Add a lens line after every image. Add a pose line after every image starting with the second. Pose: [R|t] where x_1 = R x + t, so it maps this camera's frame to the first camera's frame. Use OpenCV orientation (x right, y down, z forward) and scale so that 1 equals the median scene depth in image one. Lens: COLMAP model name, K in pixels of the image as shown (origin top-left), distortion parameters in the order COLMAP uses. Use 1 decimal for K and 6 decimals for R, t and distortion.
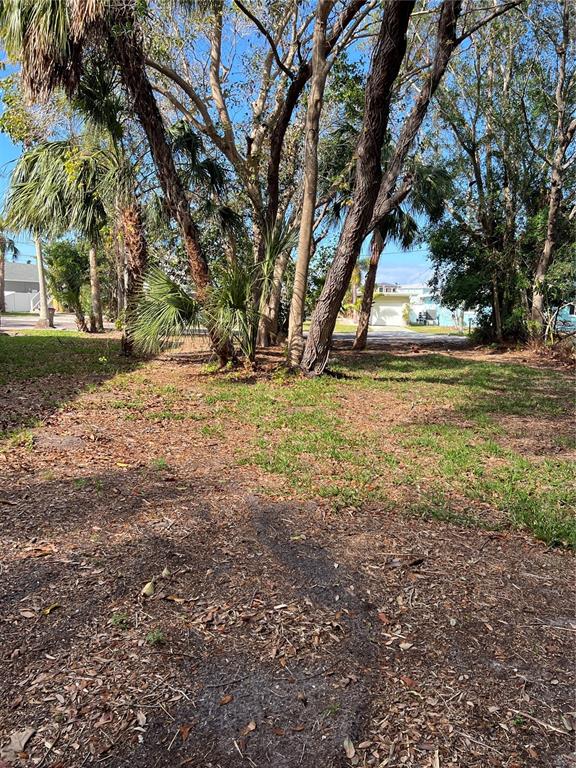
lens RADIAL K [[585.2, 0, 288.0], [0, 585.2, 384.0], [0, 0, 1]] dist [-0.002926, -0.002970]
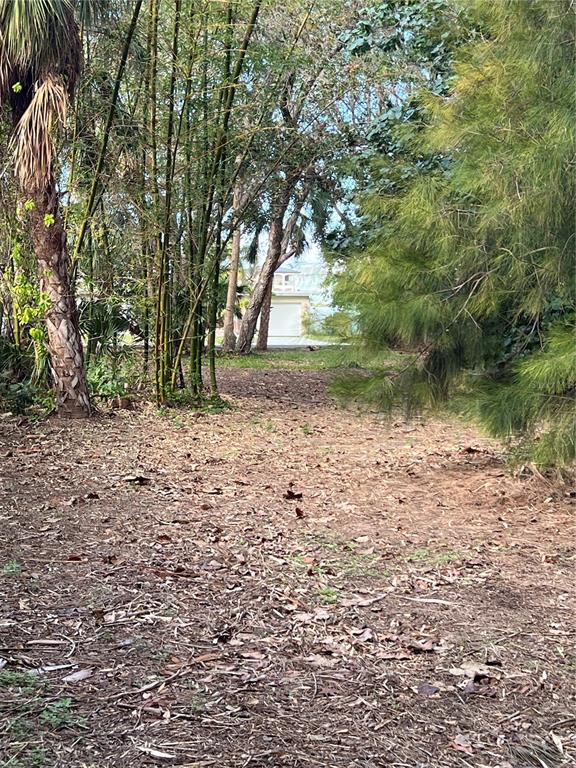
lens RADIAL K [[1247.0, 0, 287.6], [0, 1247.0, 428.2], [0, 0, 1]] dist [0.064204, 0.008332]
pose [[0.983545, -0.046204, 0.174657, -0.311545], [0.052802, 0.998049, -0.033319, 0.212870], [-0.172777, 0.041993, 0.984065, -1.665666]]
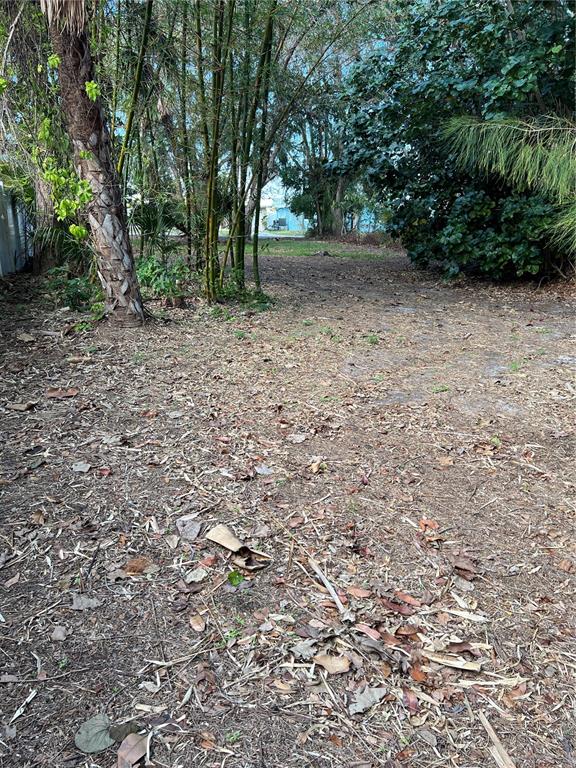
lens RADIAL K [[581.3, 0, 289.8], [0, 581.3, 405.3], [0, 0, 1]] dist [0.008413, 0.002529]
pose [[0.967649, -0.091354, 0.235181, -0.295030], [0.047179, 0.981220, 0.187031, 0.148722], [-0.247851, -0.169885, 0.953787, -1.134697]]
